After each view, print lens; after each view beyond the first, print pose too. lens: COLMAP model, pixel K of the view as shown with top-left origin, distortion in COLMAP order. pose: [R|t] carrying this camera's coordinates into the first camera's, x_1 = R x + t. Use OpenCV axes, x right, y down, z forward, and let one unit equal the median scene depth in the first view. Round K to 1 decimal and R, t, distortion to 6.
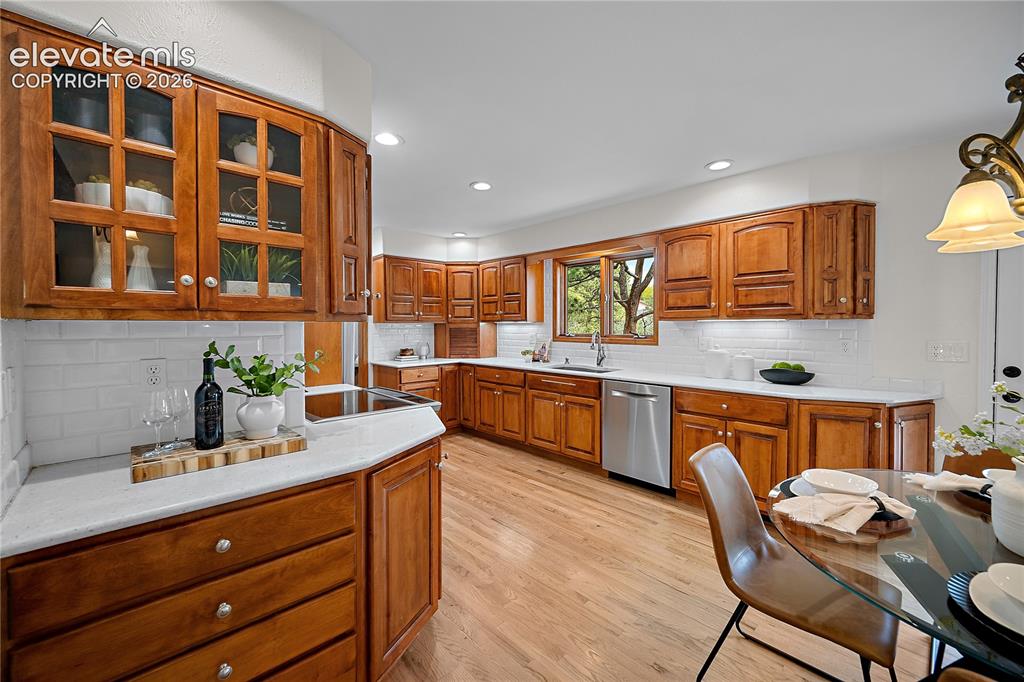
lens RADIAL K [[404.0, 0, 517.2], [0, 404.0, 331.0], [0, 0, 1]] dist [-0.005257, 0.001441]
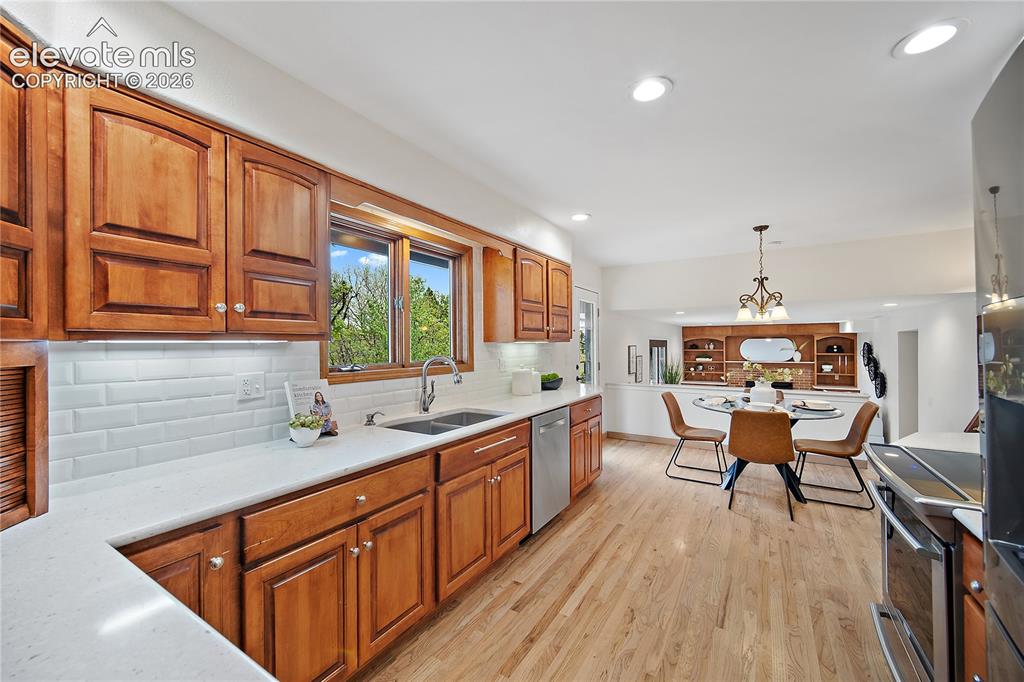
lens RADIAL K [[404.0, 0, 510.9], [0, 404.0, 341.4], [0, 0, 1]] dist [-0.005257, 0.001441]
pose [[-0.233891, 0.009912, 0.972212, -0.610095], [0.020042, 0.999785, -0.005372, -0.025419], [-0.972056, 0.018228, -0.234039, 1.405137]]
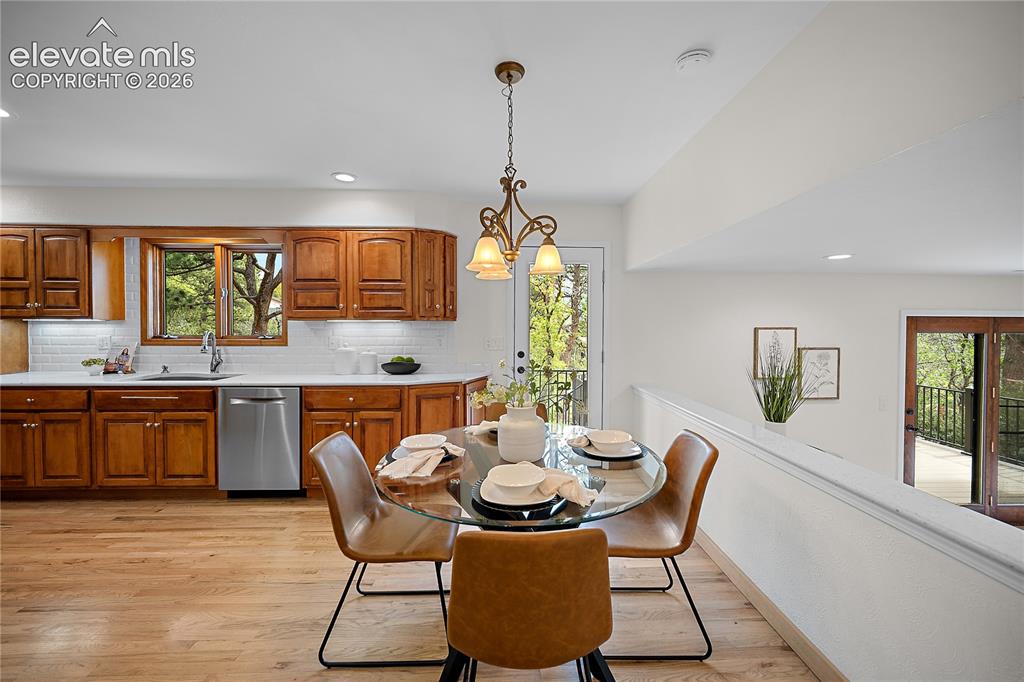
lens RADIAL K [[404.0, 0, 510.2], [0, 404.0, 331.5], [0, 0, 1]] dist [-0.005257, 0.001441]
pose [[0.678542, -0.007978, 0.734518, 0.003423], [0.006738, 0.999967, 0.004636, 0.000583], [-0.734530, 0.001804, 0.678573, -0.055148]]
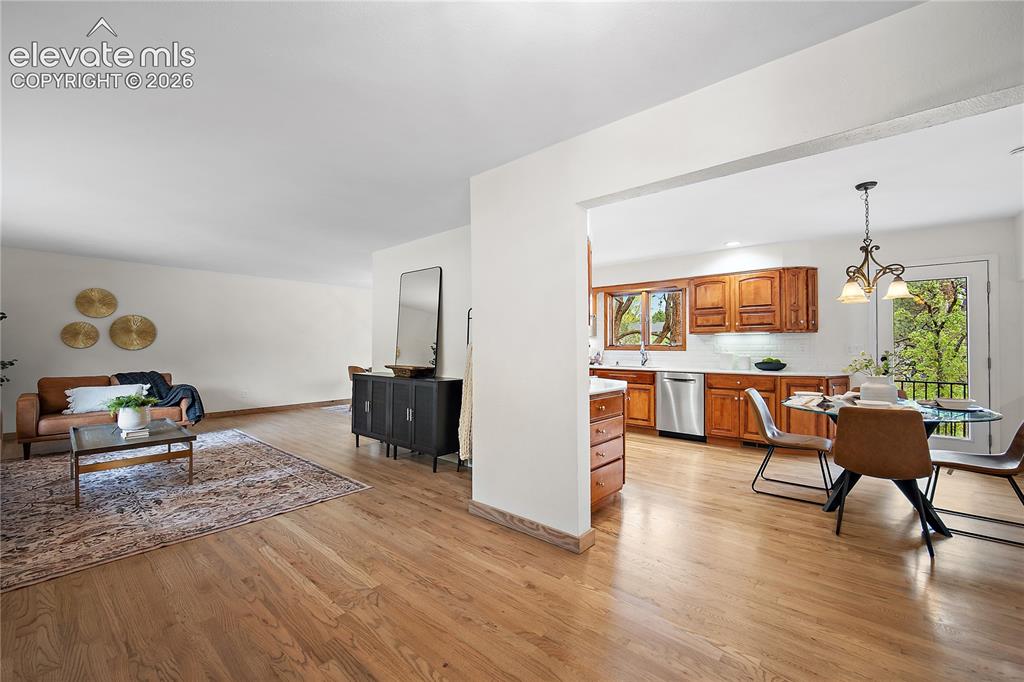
lens RADIAL K [[404.0, 0, 515.4], [0, 404.0, 341.0], [0, 0, 1]] dist [-0.005257, 0.001441]
pose [[0.996126, 0.003551, 0.087871, -0.537762], [-0.001120, 0.999615, -0.027708, 0.052267], [-0.087936, 0.027503, 0.995746, -0.584831]]
